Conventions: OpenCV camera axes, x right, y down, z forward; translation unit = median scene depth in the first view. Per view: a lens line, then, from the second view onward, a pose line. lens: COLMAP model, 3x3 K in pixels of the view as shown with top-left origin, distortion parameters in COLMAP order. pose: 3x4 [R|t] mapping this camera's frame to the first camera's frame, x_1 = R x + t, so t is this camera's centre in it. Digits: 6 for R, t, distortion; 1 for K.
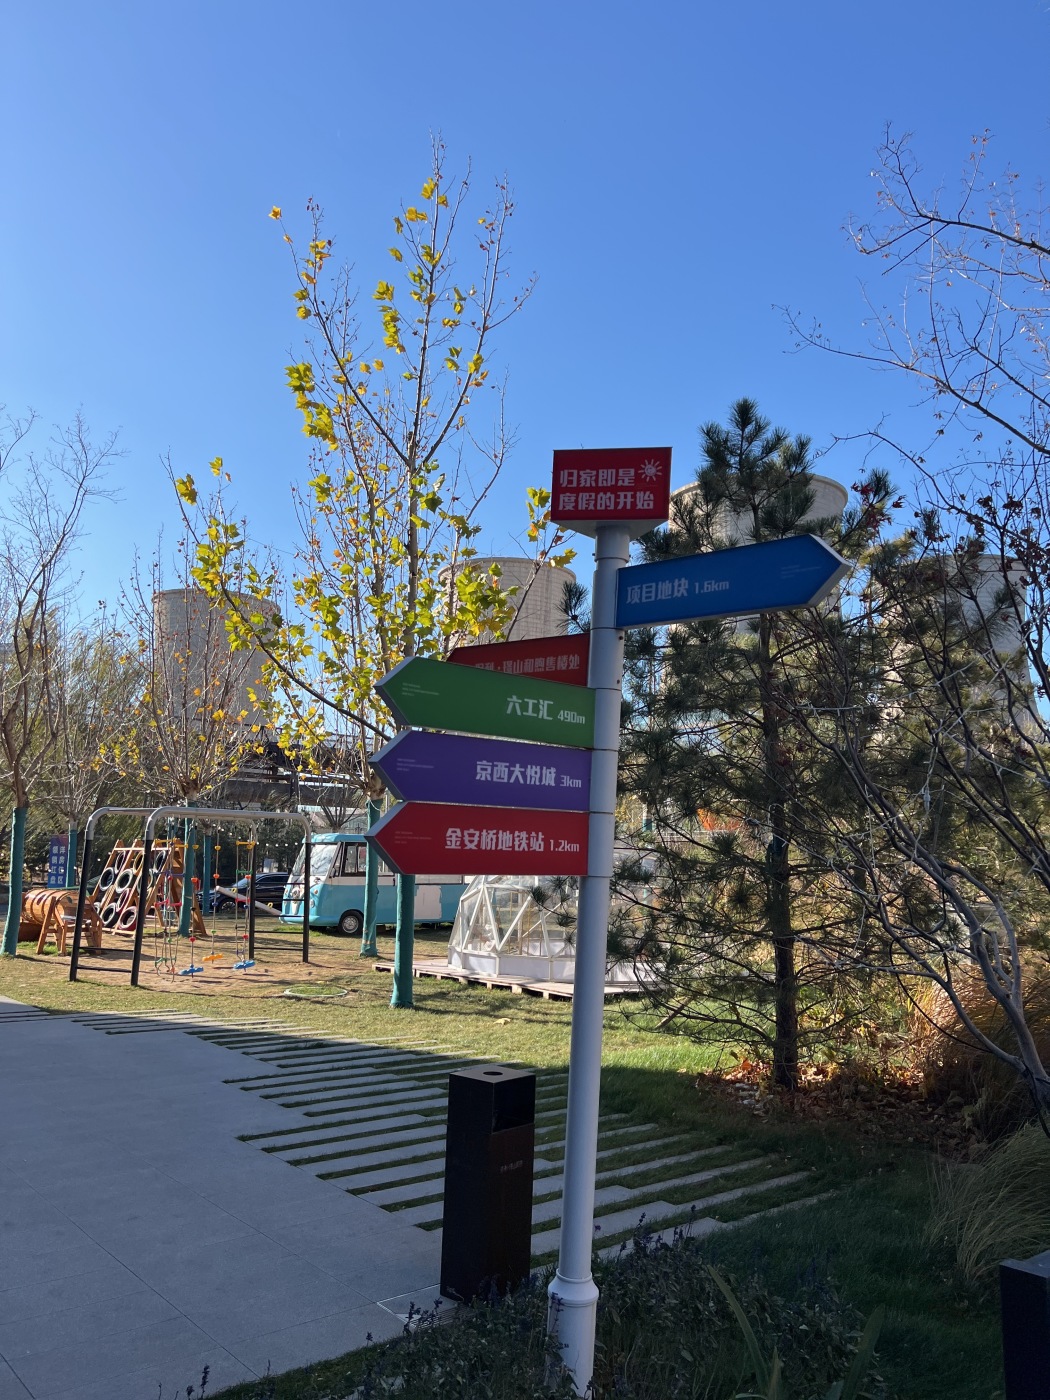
lens RADIAL K [[1053.9, 0, 517.4], [0, 1053.9, 704.8], [0, 0, 1]] dist [0.076397, -0.093141]
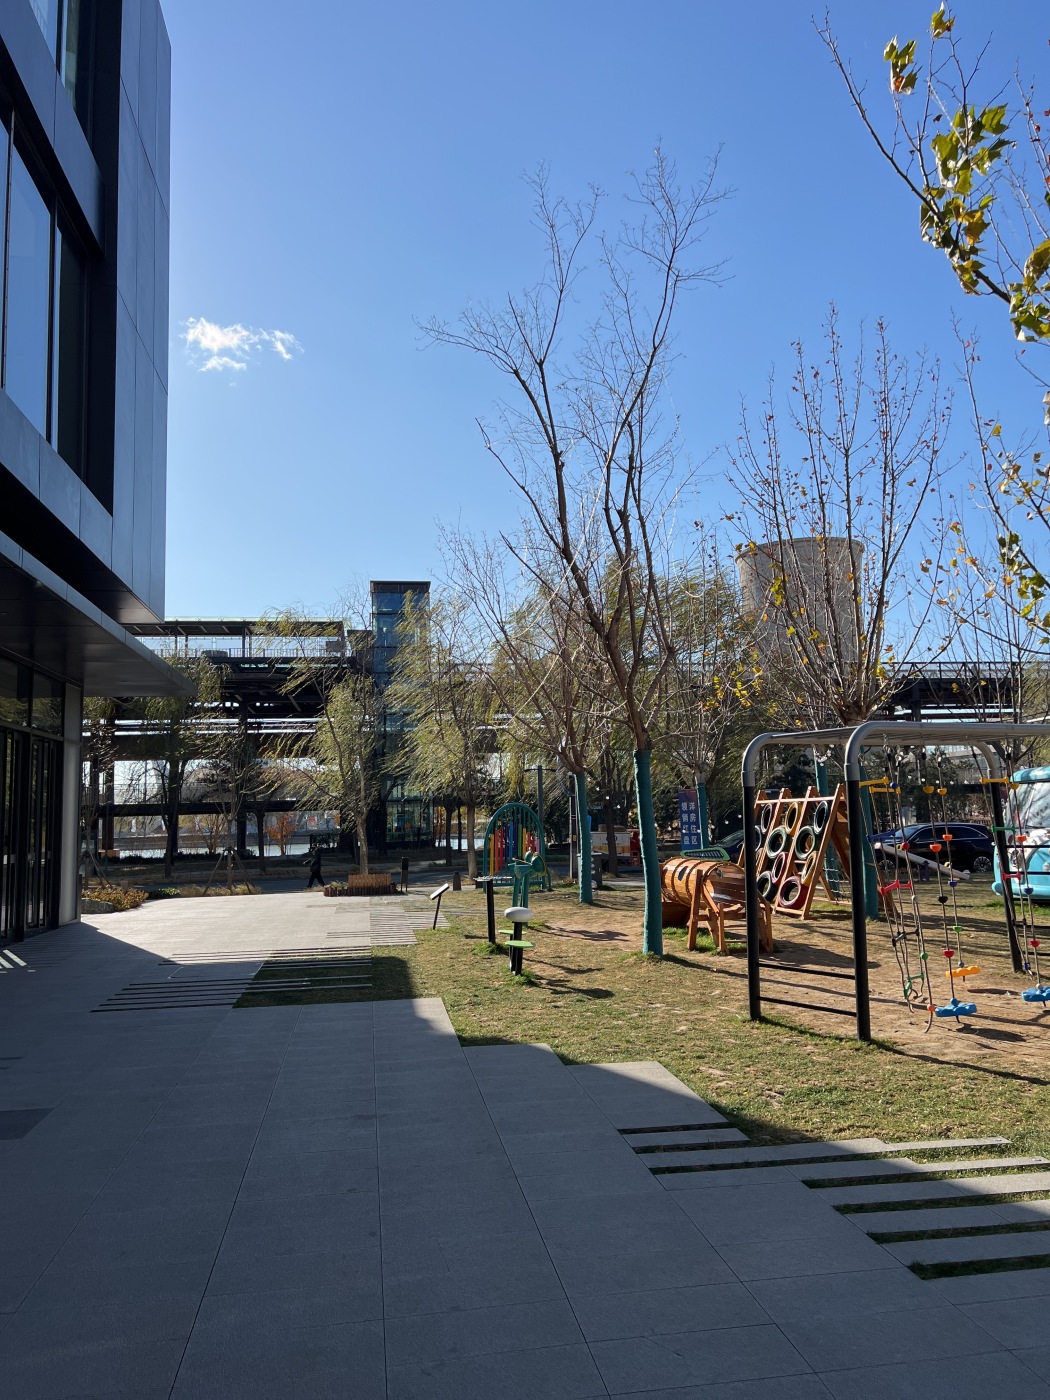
lens RADIAL K [[1053.9, 0, 538.9], [0, 1053.9, 691.2], [0, 0, 1]] dist [0.076397, -0.093141]
pose [[0.858568, -0.105123, -0.501808, -0.194756], [0.121853, 0.992548, 0.000556, 0.057198], [0.498010, -0.061624, 0.864979, 0.417163]]
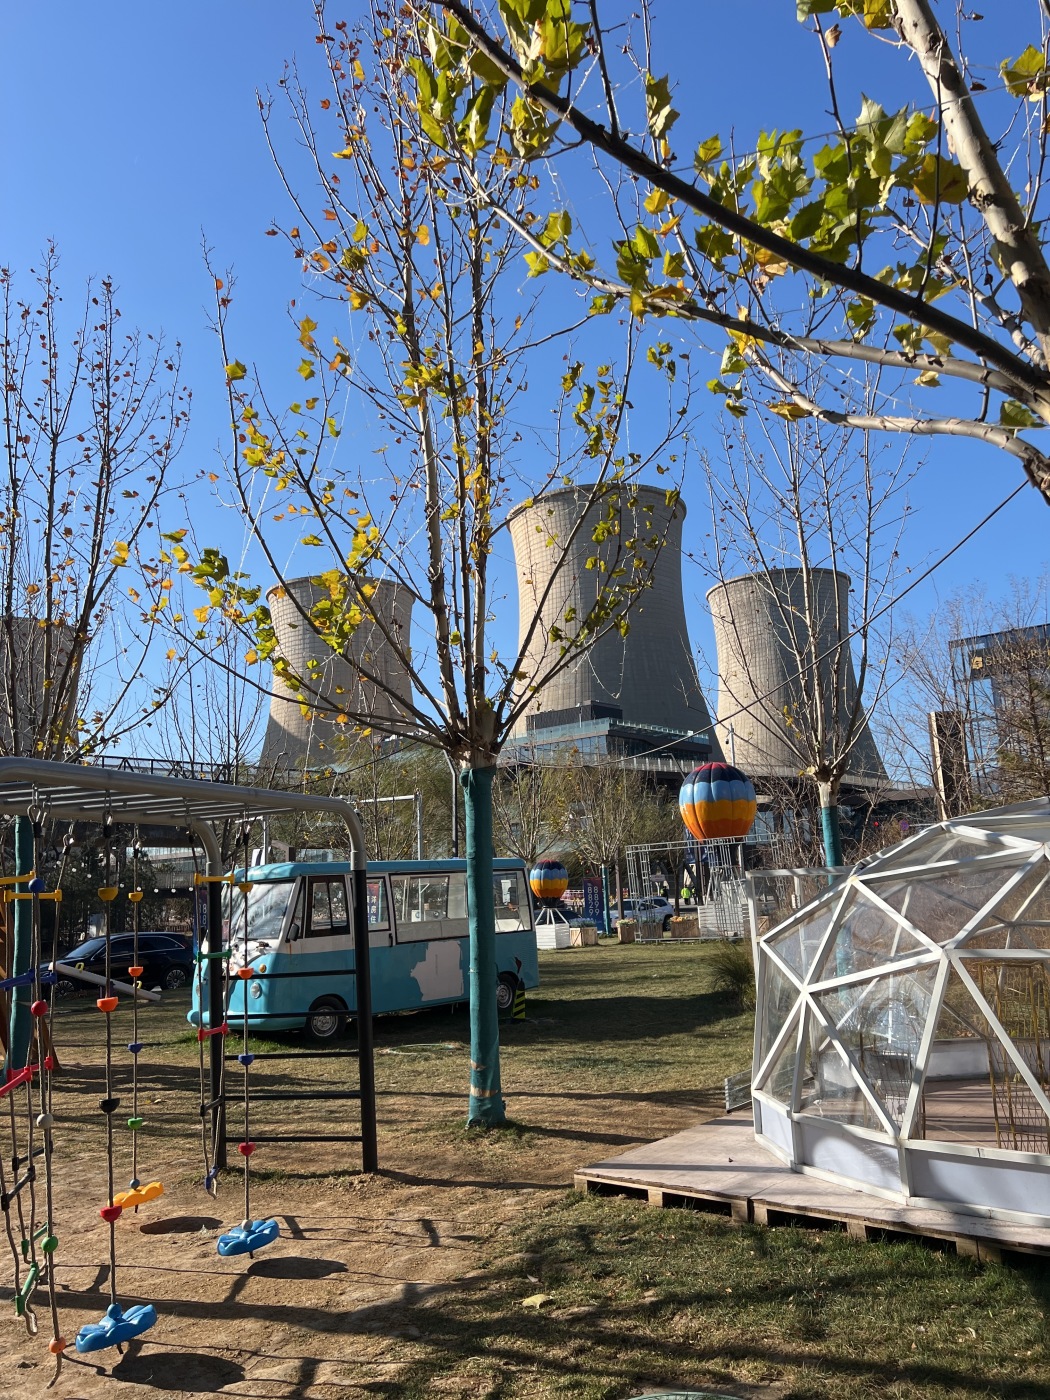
lens RADIAL K [[1053.9, 0, 530.6], [0, 1053.9, 687.6], [0, 0, 1]] dist [0.076397, -0.093141]
pose [[0.983522, -0.031710, 0.177984, -0.240062], [0.039437, 0.998419, -0.040044, 0.092827], [-0.176433, 0.046403, 0.983218, 0.683587]]
